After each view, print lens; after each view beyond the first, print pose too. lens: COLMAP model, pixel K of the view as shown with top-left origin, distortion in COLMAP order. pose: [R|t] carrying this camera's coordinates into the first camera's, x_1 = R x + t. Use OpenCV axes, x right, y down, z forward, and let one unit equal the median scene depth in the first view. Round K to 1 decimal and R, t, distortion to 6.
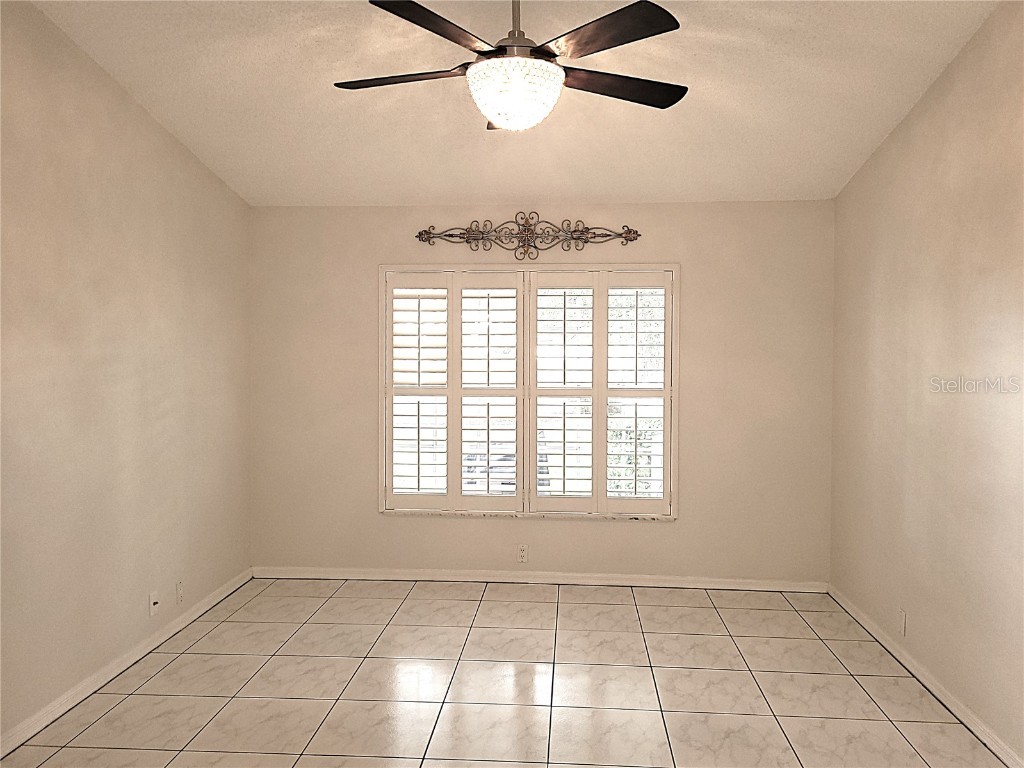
lens RADIAL K [[795.8, 0, 512.0], [0, 795.8, 384.0], [0, 0, 1]] dist [0.042453, -0.006983]
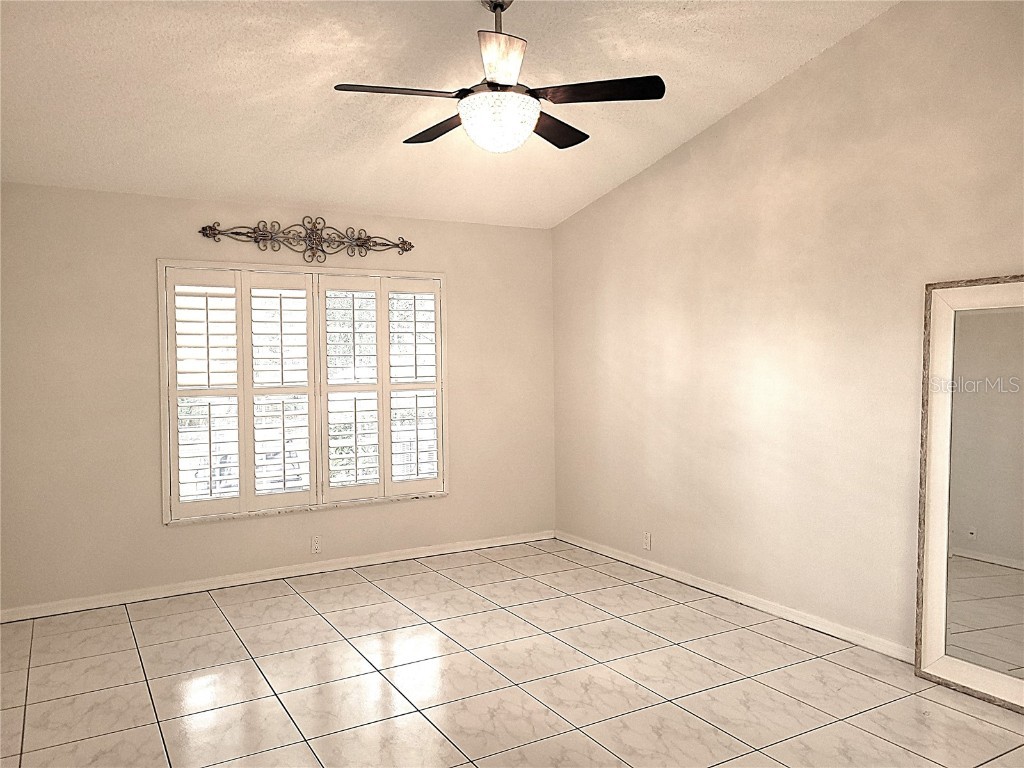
lens RADIAL K [[795.8, 0, 512.0], [0, 795.8, 384.0], [0, 0, 1]] dist [0.042453, -0.006983]
pose [[0.822011, -0.033396, 0.568492, -0.368689], [0.034338, 0.999369, 0.009056, 0.002372], [-0.568435, 0.012077, 0.822639, -0.005450]]
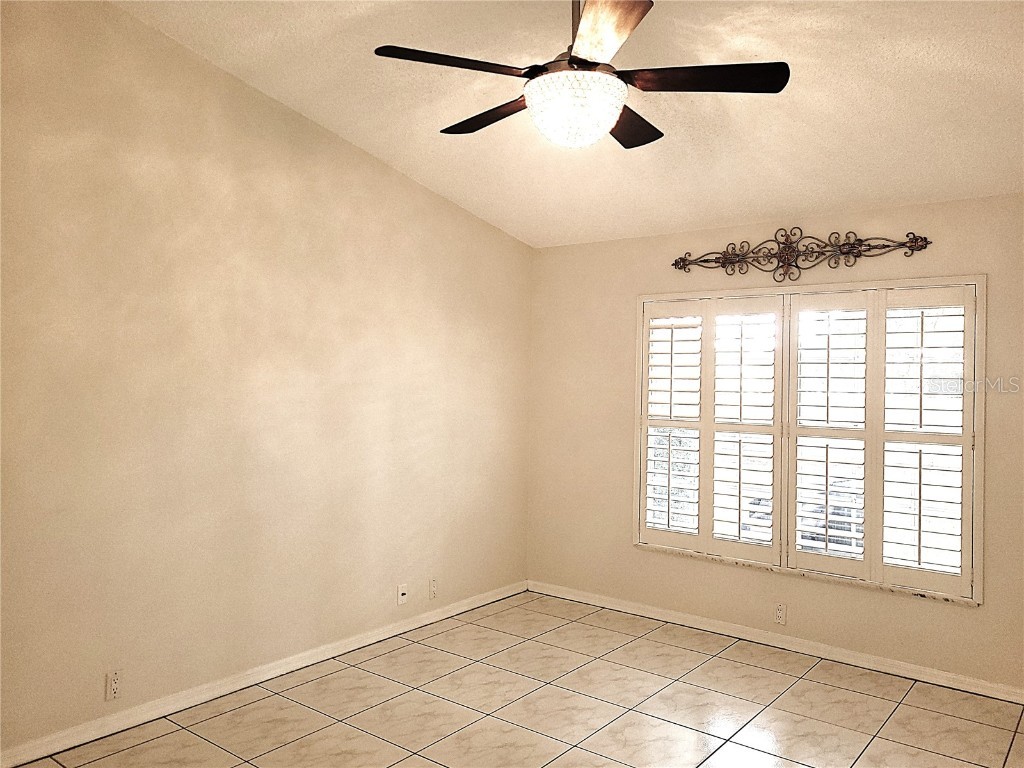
lens RADIAL K [[778.0, 0, 512.0], [0, 778.0, 384.0], [0, 0, 1]] dist [0.031828, -0.005544]
pose [[0.828384, 0.014358, -0.559977, 0.254249], [-0.038228, 0.998790, -0.030943, -0.002557], [0.558855, 0.047039, 0.827930, 0.110387]]
